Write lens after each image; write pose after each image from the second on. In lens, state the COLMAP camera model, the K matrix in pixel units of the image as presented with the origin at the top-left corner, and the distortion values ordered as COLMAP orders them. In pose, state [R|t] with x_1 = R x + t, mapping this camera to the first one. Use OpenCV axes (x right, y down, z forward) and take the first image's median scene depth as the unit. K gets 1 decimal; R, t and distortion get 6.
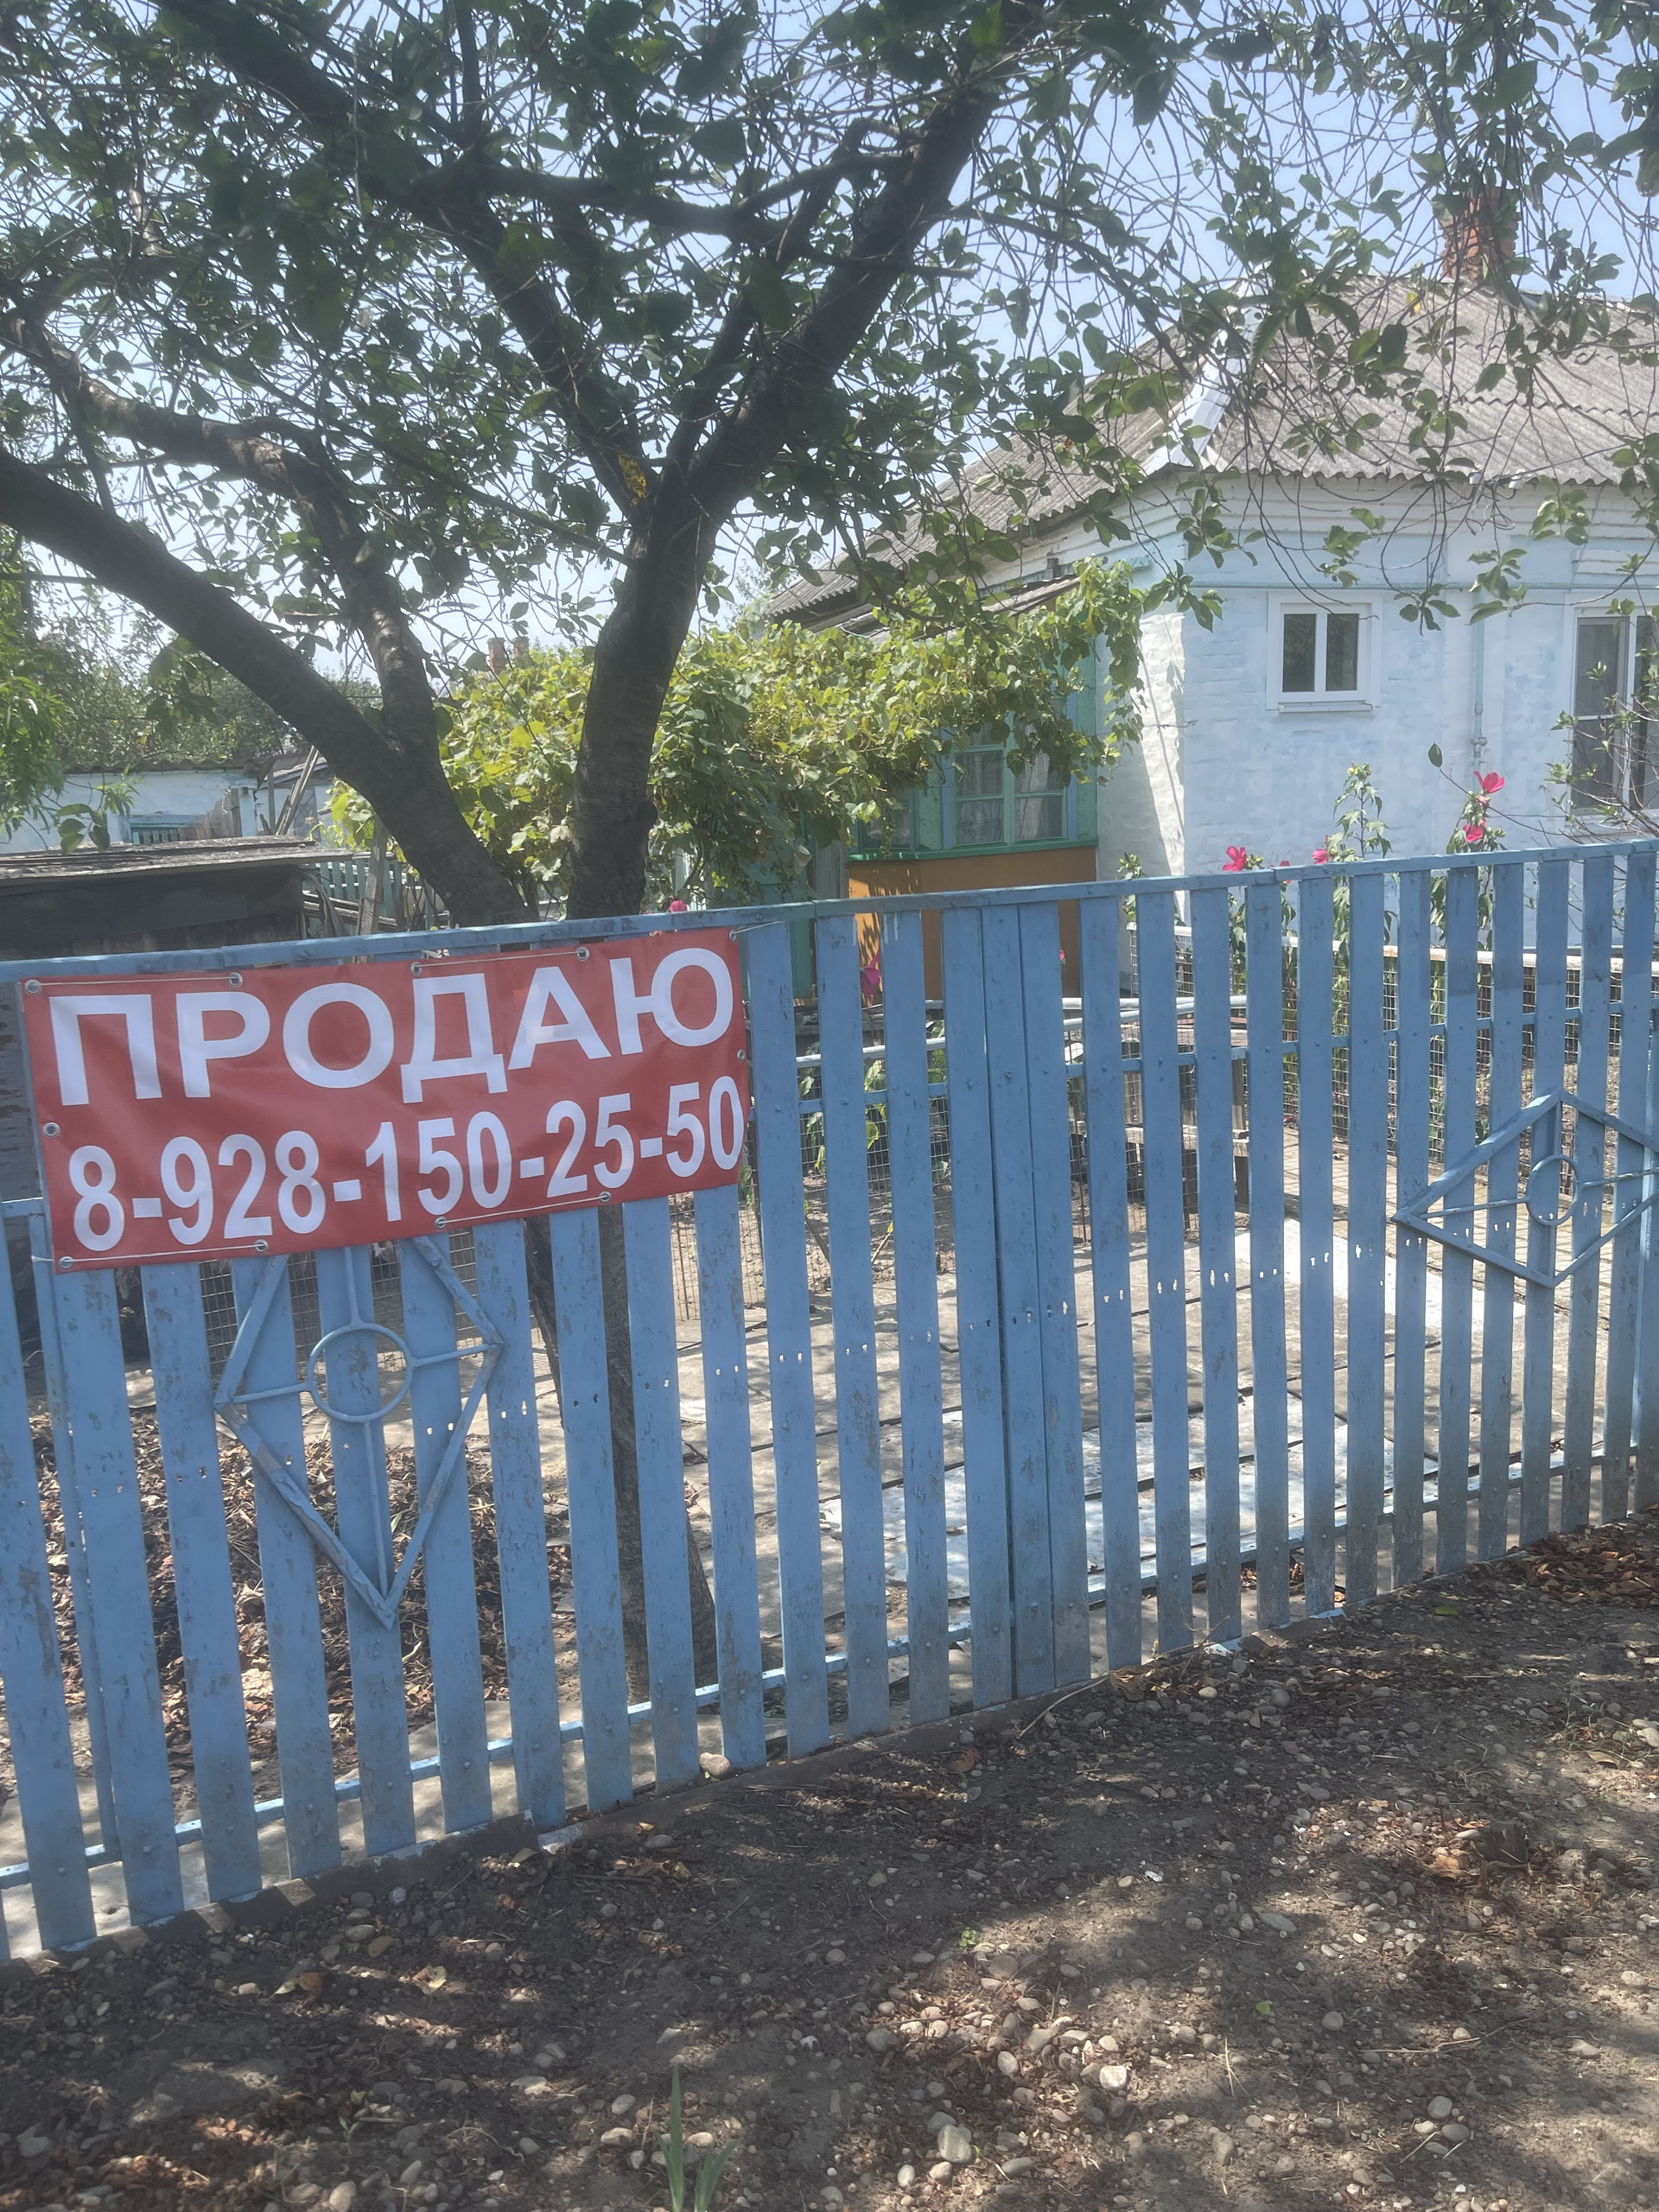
lens RADIAL K [[1666.2, 0, 828.2], [0, 1666.2, 1104.4], [0, 0, 1]] dist [0.011940, 0.001408]
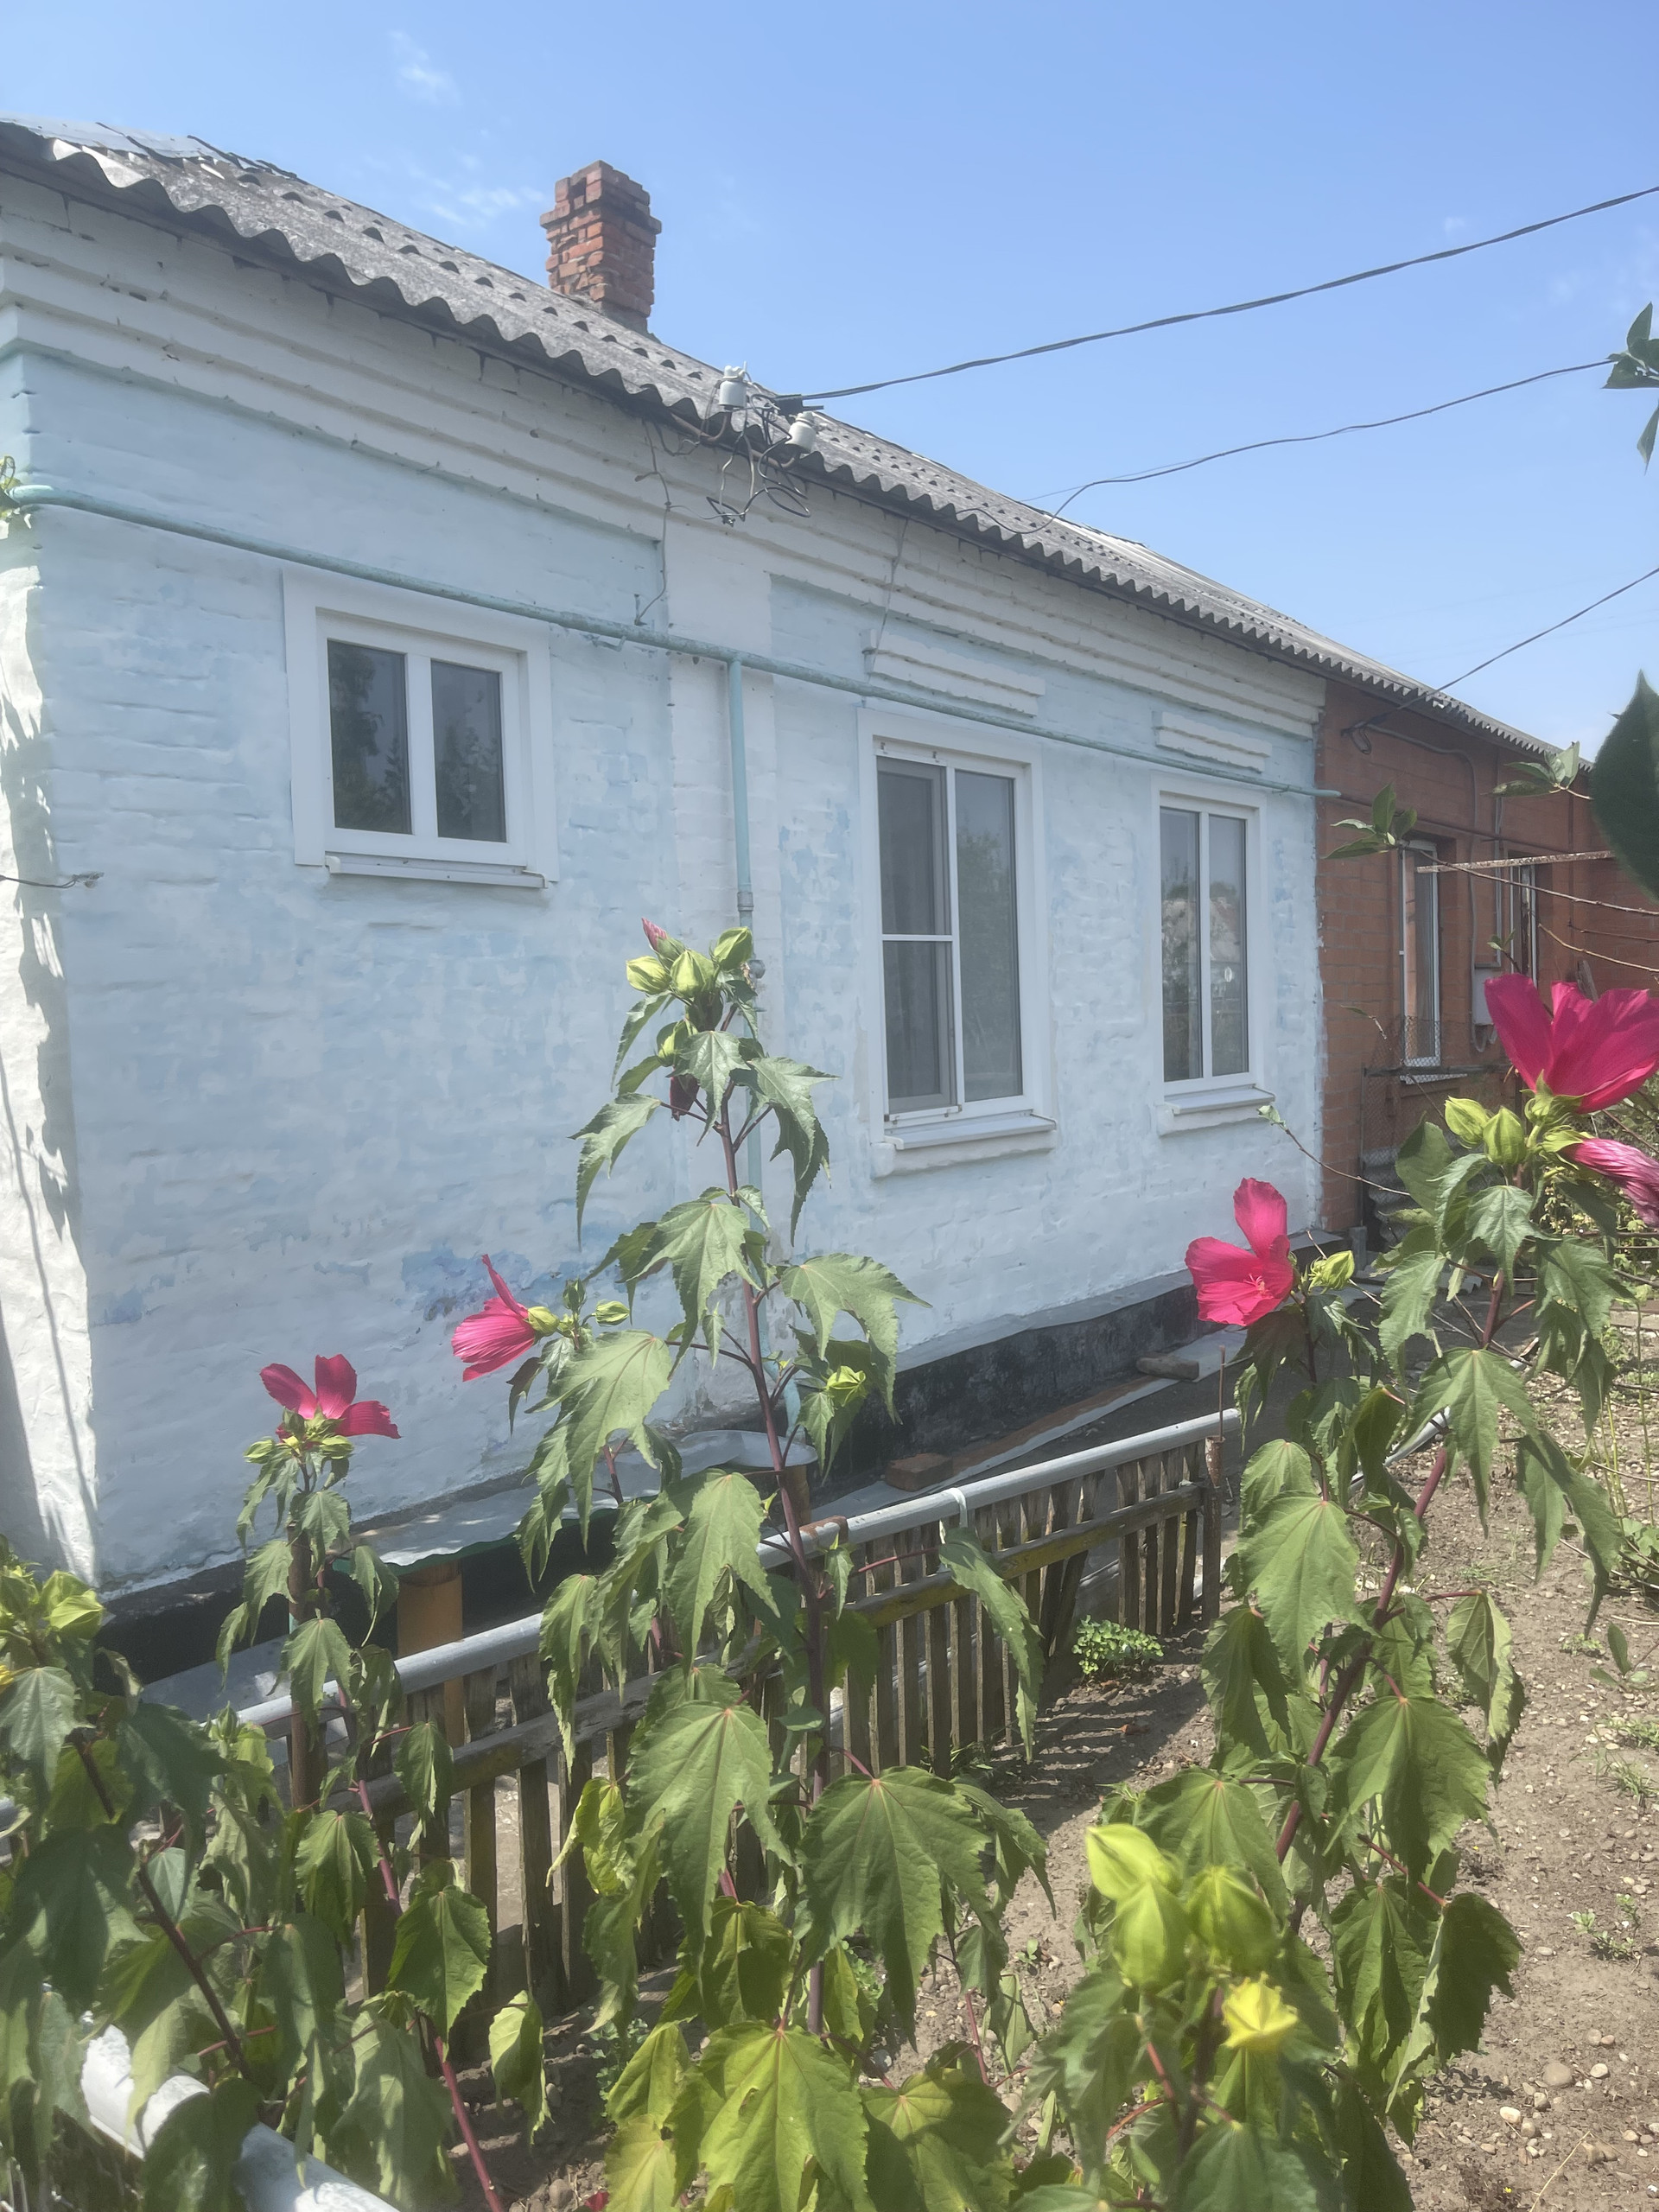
lens RADIAL K [[1666.2, 0, 828.8], [0, 1666.2, 1108.9], [0, 0, 1]] dist [0.011940, 0.001408]
pose [[0.865274, -0.013385, 0.501120, 0.172233], [0.091478, 0.987074, -0.131590, -0.115612], [-0.492881, 0.159703, 0.855315, 0.605067]]
